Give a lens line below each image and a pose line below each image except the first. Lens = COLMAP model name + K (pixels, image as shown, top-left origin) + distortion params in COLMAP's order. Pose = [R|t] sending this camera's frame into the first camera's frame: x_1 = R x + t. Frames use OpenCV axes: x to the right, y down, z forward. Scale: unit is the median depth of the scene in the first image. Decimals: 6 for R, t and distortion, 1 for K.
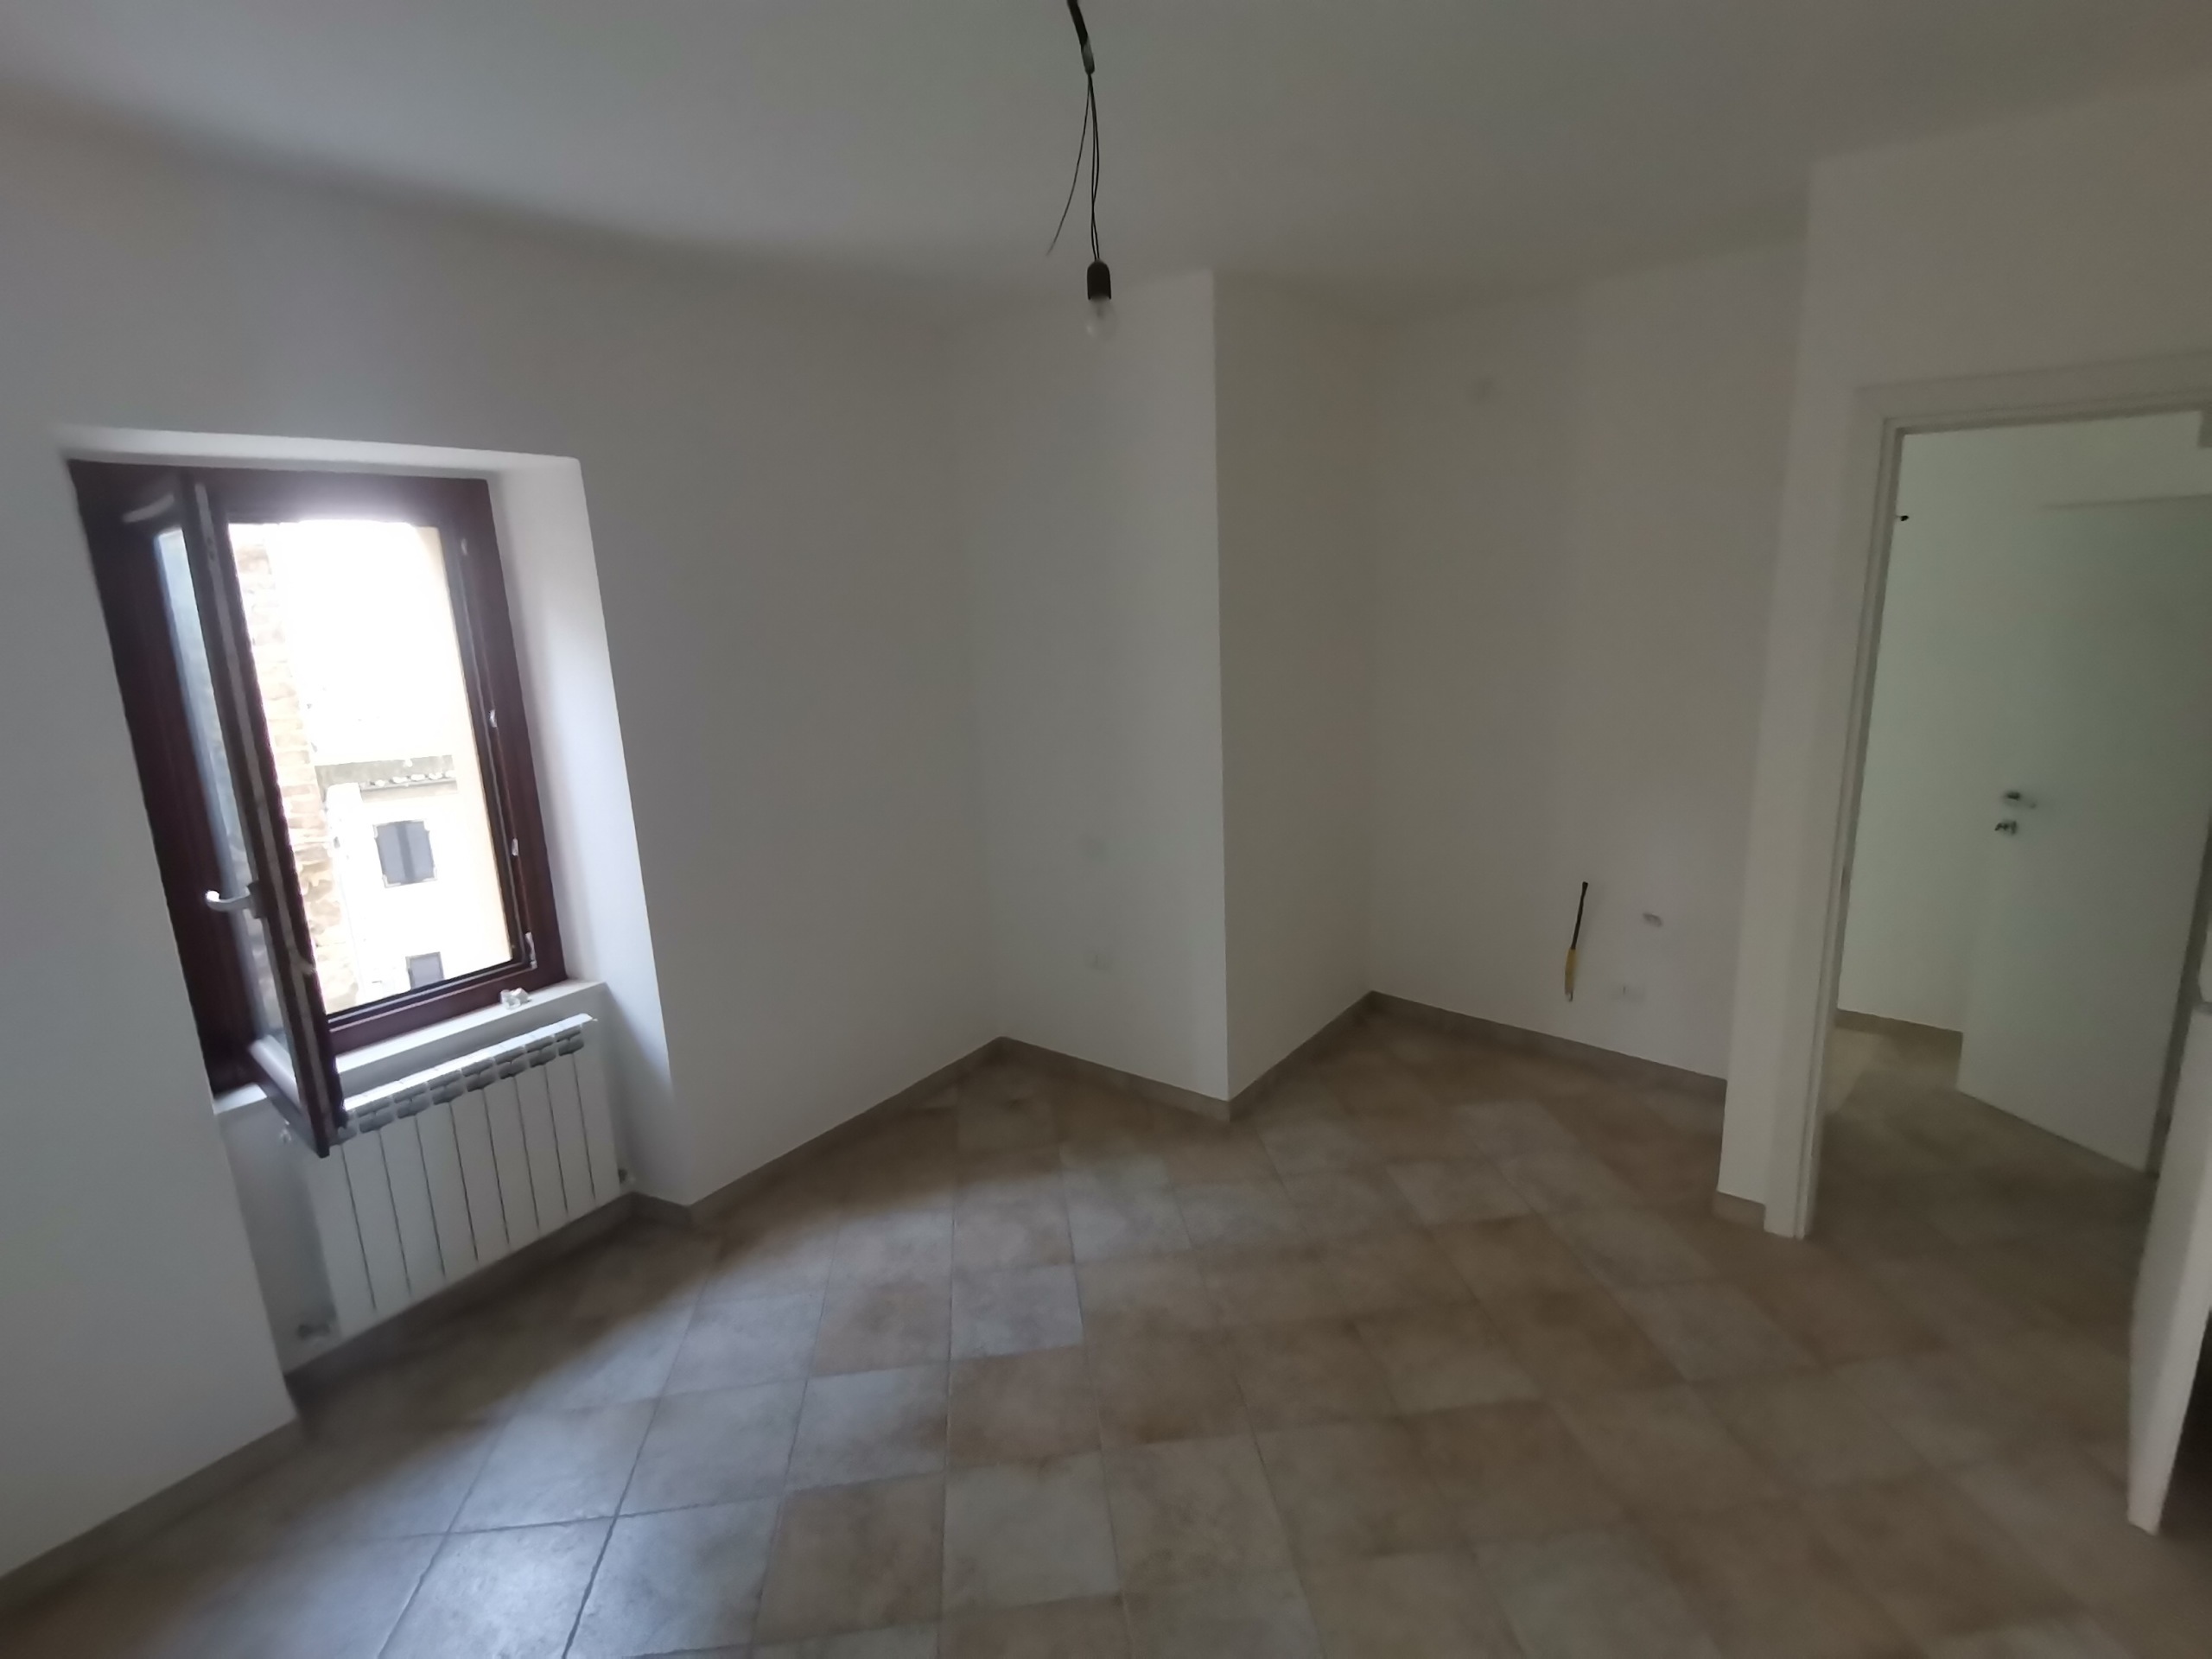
lens RADIAL K [[1122.7, 0, 1101.1], [0, 1122.7, 813.9], [0, 0, 1]] dist [0.040427, -0.022179]
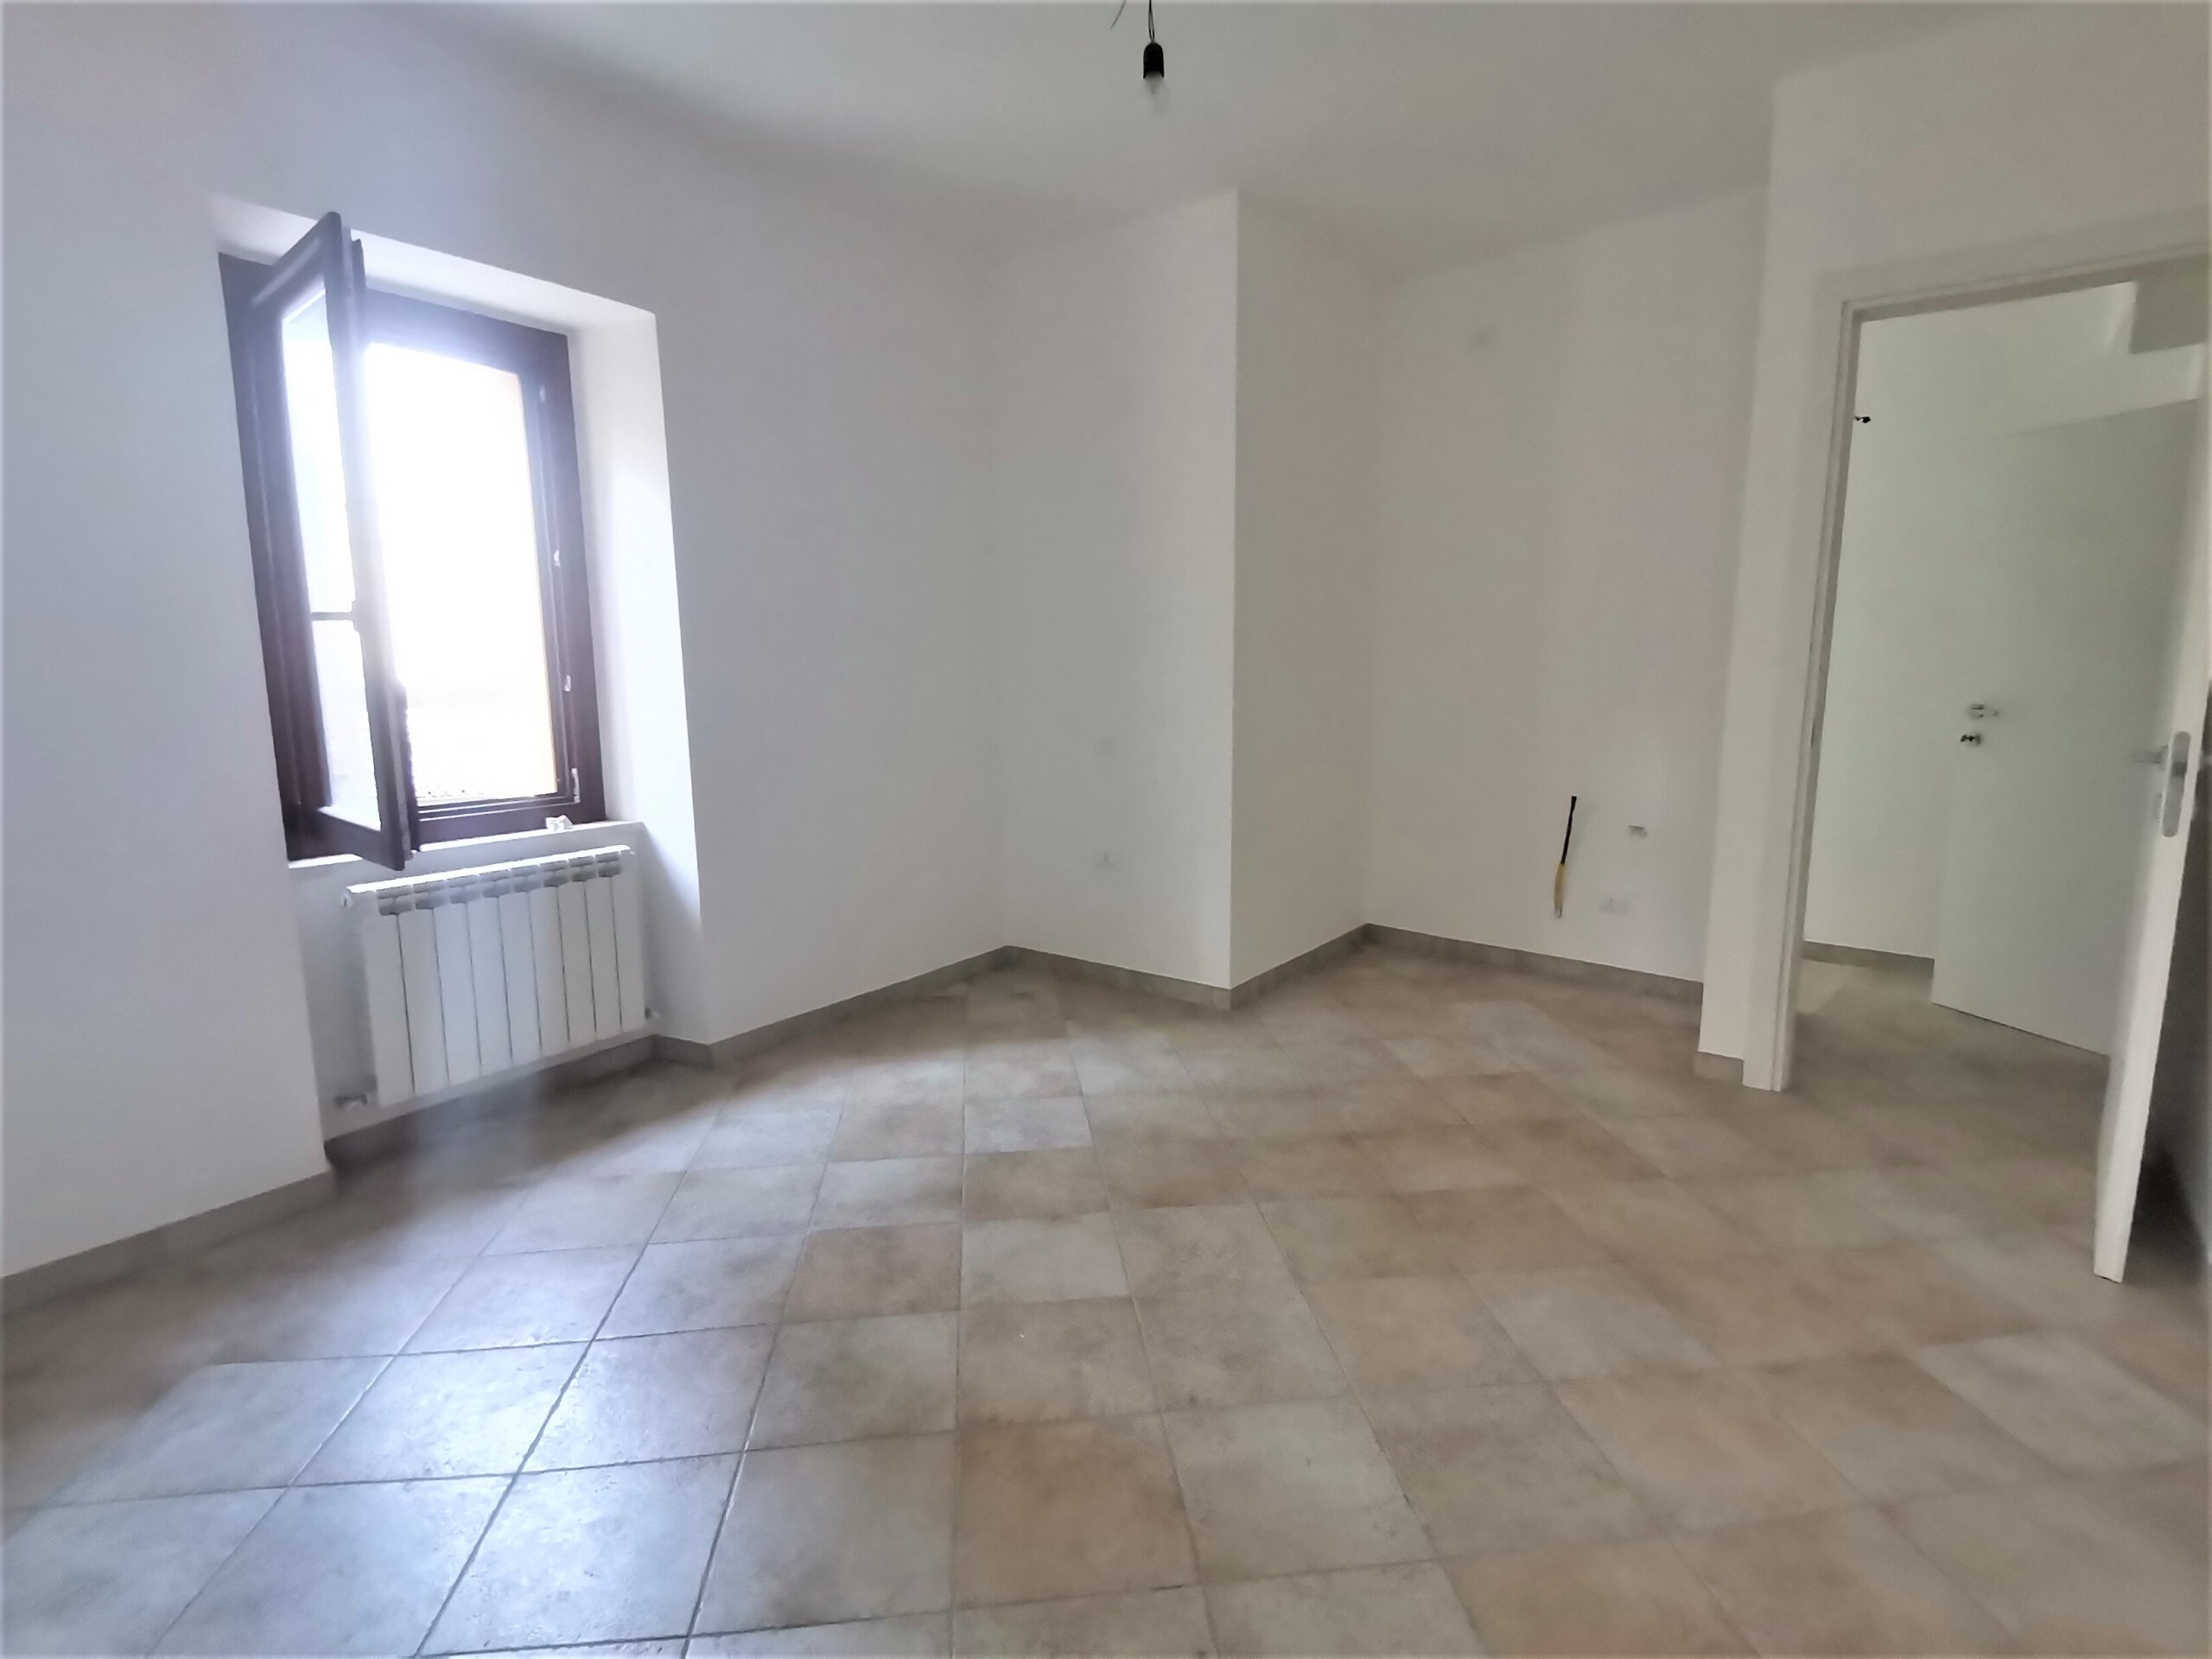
lens RADIAL K [[1122.7, 0, 1098.0], [0, 1122.7, 814.4], [0, 0, 1]] dist [0.040427, -0.022179]
pose [[0.999463, 0.032418, 0.004845, -0.023705], [-0.031961, 0.996646, -0.075340, 0.230190], [-0.007271, 0.075144, 0.997146, -0.055257]]
